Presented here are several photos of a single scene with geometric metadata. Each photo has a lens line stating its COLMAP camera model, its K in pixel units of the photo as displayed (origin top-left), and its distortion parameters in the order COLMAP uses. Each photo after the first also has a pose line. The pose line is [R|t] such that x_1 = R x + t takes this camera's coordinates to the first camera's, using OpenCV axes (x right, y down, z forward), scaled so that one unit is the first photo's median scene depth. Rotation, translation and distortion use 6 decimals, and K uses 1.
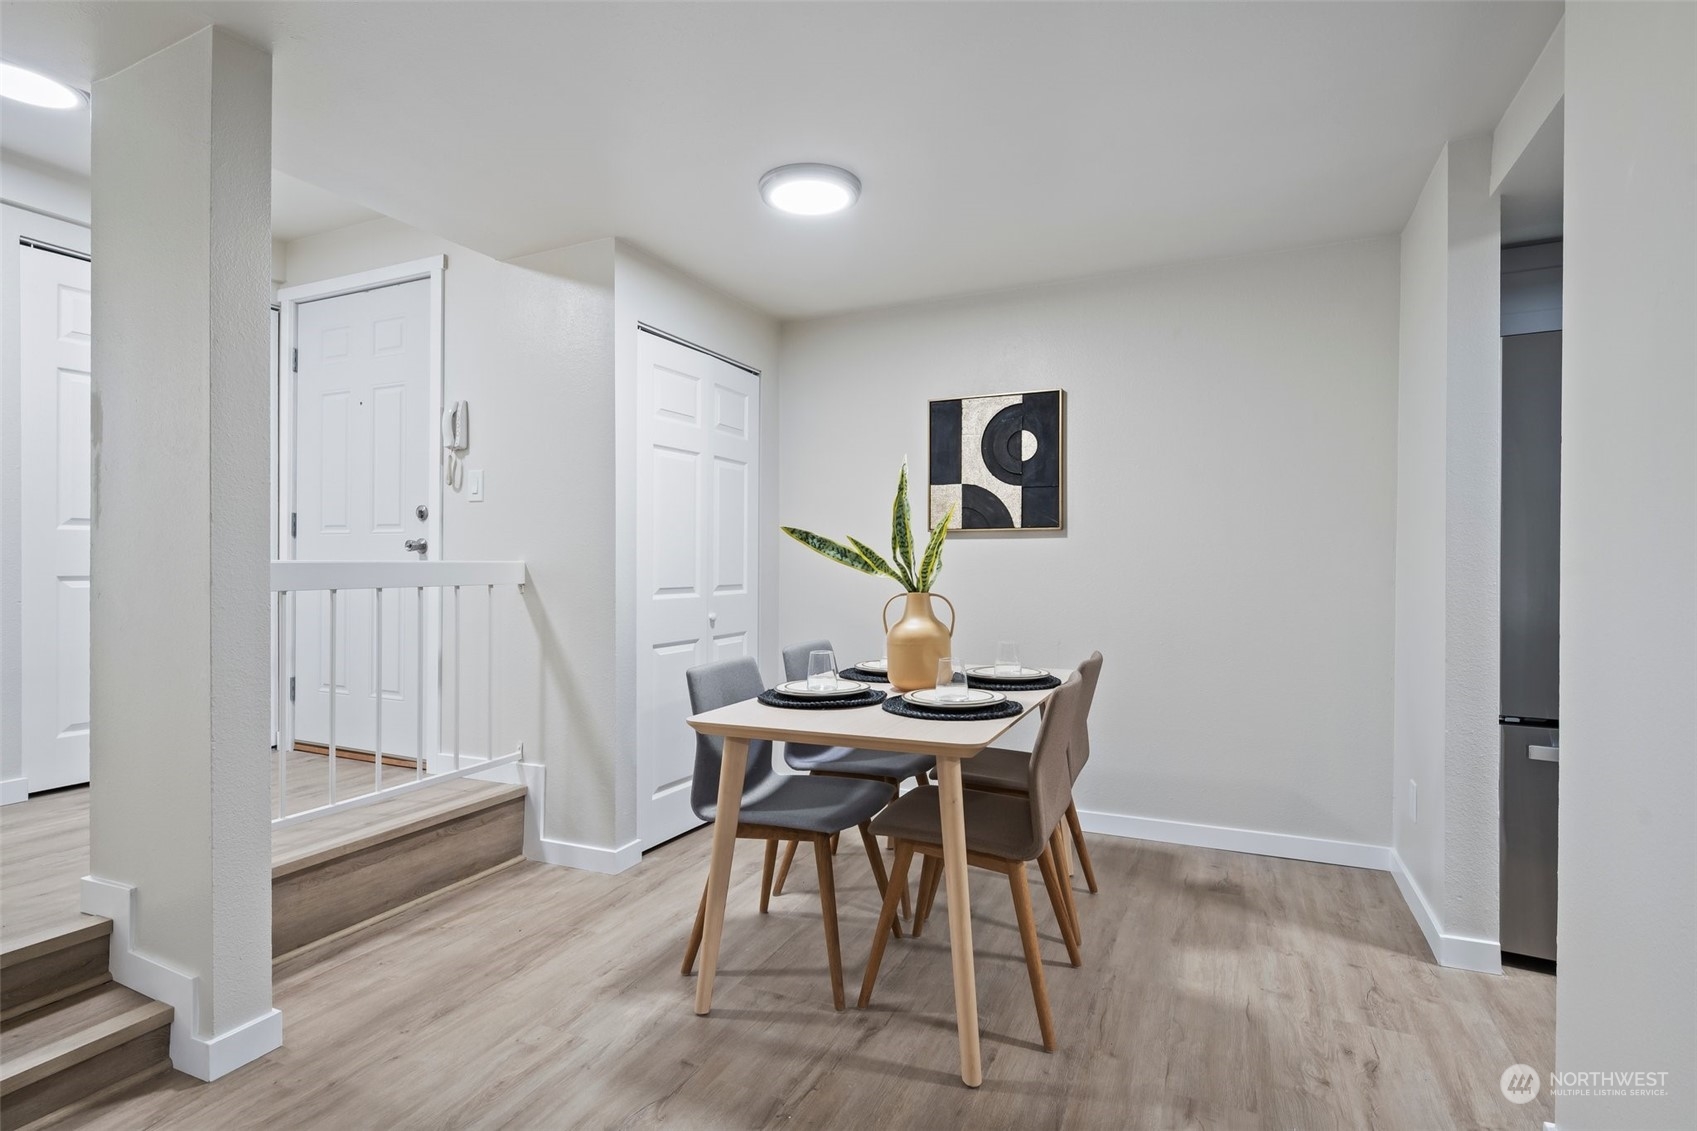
lens RADIAL K [[826.6, 0, 848.5], [0, 826.6, 565.5], [0, 0, 1]] dist [0.001731, 0.000811]
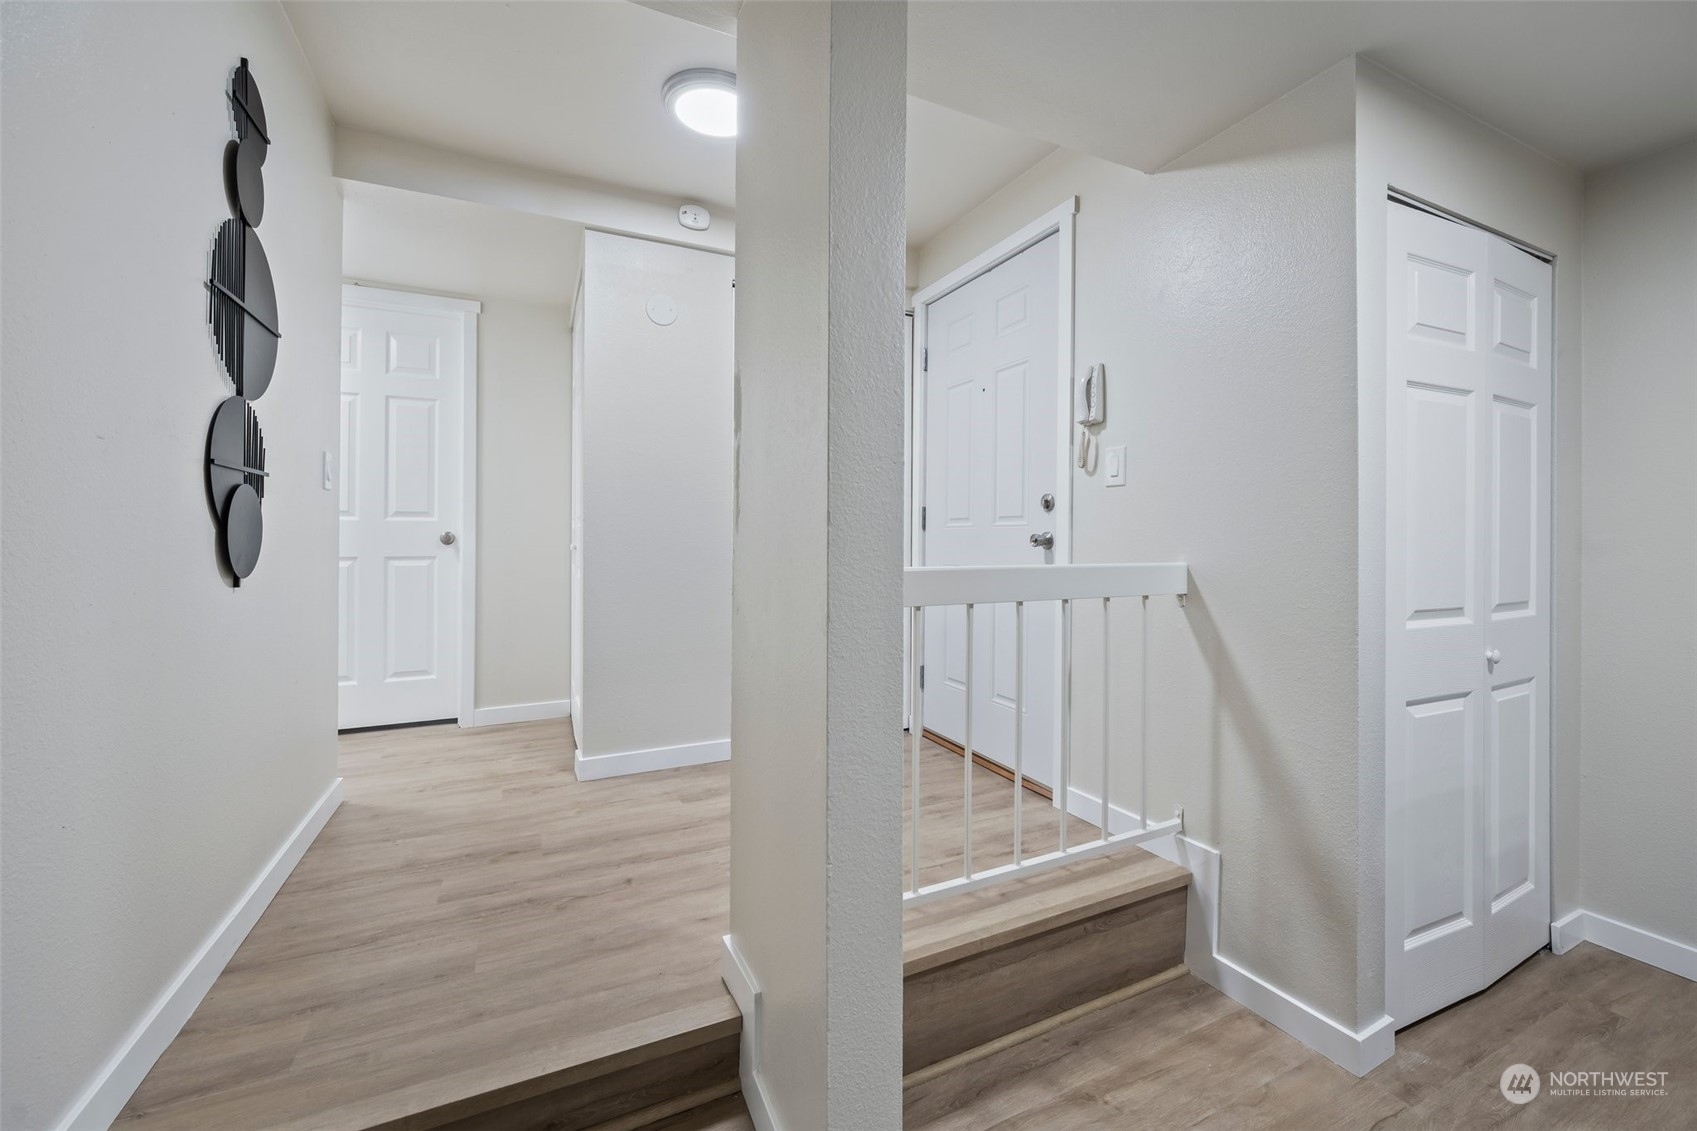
lens RADIAL K [[667.4, 0, 848.9], [0, 667.4, 545.4], [0, 0, 1]] dist [0.000110, 0.000001]
pose [[0.768210, 0.007373, -0.640155, -0.246779], [-0.004878, 0.999972, 0.005663, -0.023484], [0.640179, -0.001228, 0.768225, 0.355305]]
